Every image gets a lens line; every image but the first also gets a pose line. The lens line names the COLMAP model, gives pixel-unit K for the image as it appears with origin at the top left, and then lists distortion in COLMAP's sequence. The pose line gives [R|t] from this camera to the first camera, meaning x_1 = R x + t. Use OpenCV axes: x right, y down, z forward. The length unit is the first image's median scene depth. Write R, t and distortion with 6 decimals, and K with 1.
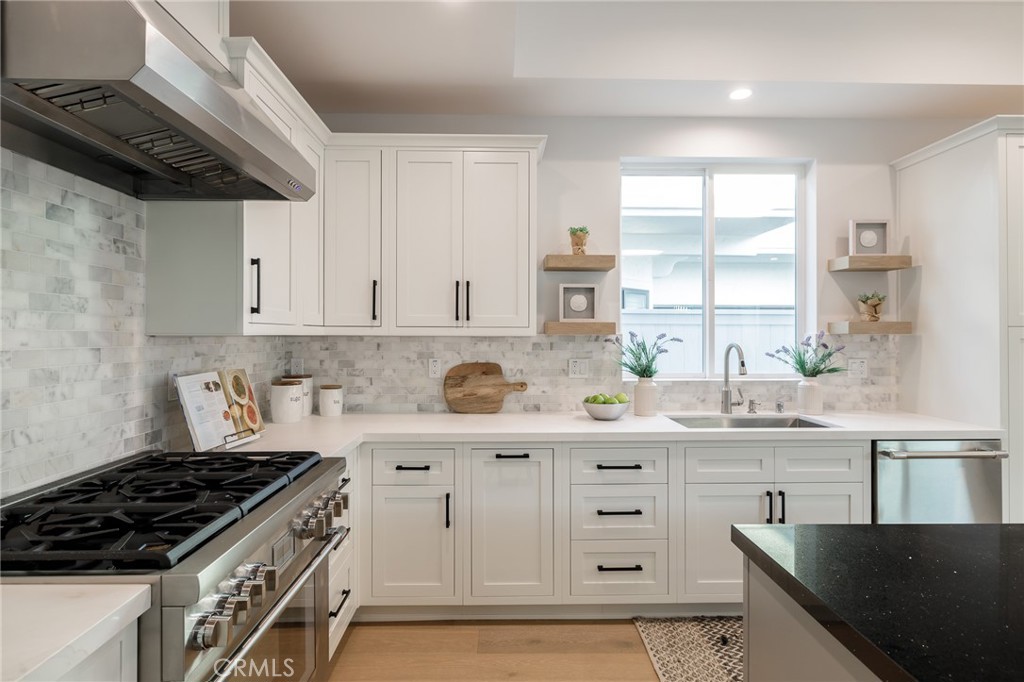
lens RADIAL K [[532.9, 0, 508.6], [0, 532.9, 334.2], [0, 0, 1]] dist [-0.004441, -0.000093]
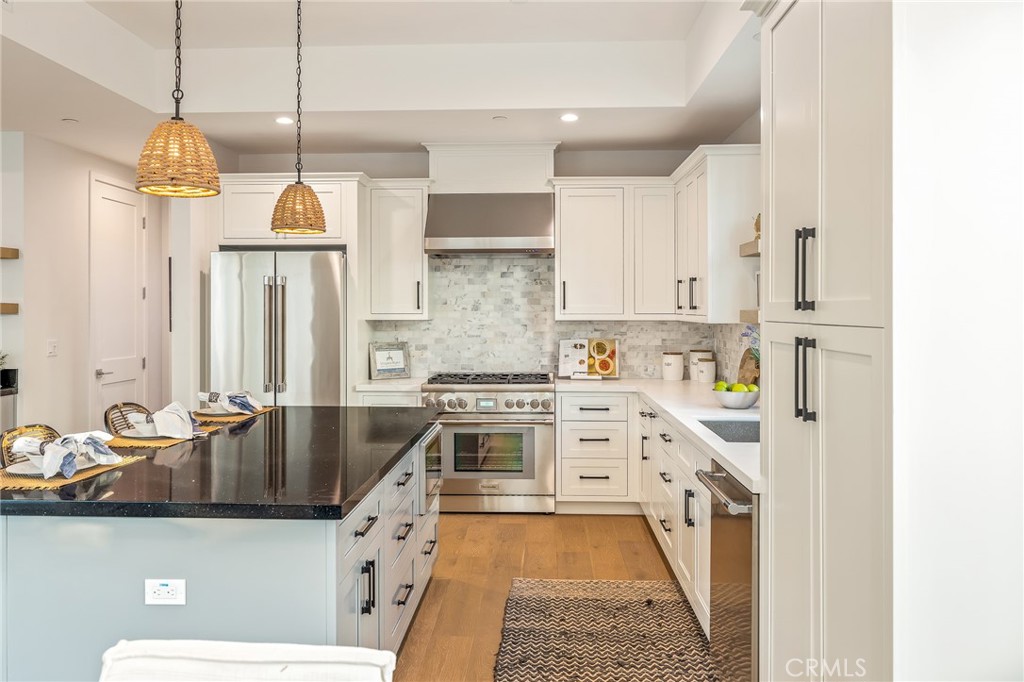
lens RADIAL K [[752.0, 0, 512.2], [0, 752.0, 334.6], [0, 0, 1]] dist [-0.001096, -0.000092]
pose [[-0.055069, 0.029957, -0.998033, 1.764845], [0.001246, 0.999551, 0.029934, -0.021600], [0.998482, 0.000405, -0.055081, 0.731844]]
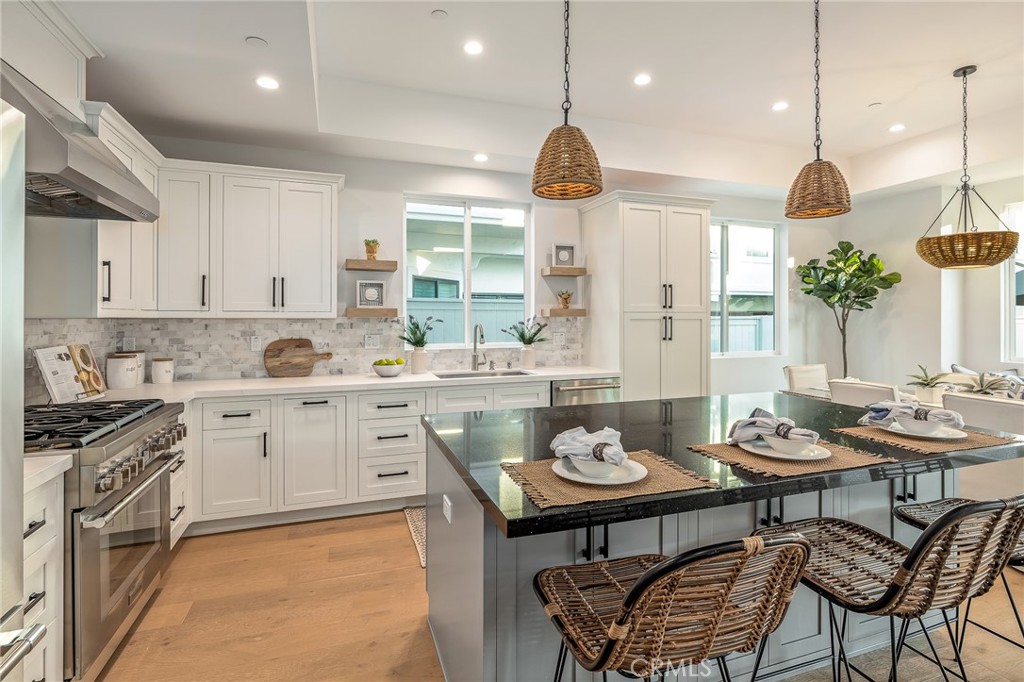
lens RADIAL K [[493.2, 0, 510.5], [0, 493.2, 316.4], [0, 0, 1]] dist [-0.003590, -0.000929]
pose [[0.947339, -0.000430, 0.320233, 0.076304], [0.001320, 0.999996, -0.002560, 0.002886], [-0.320230, 0.002848, 0.947335, -0.396345]]
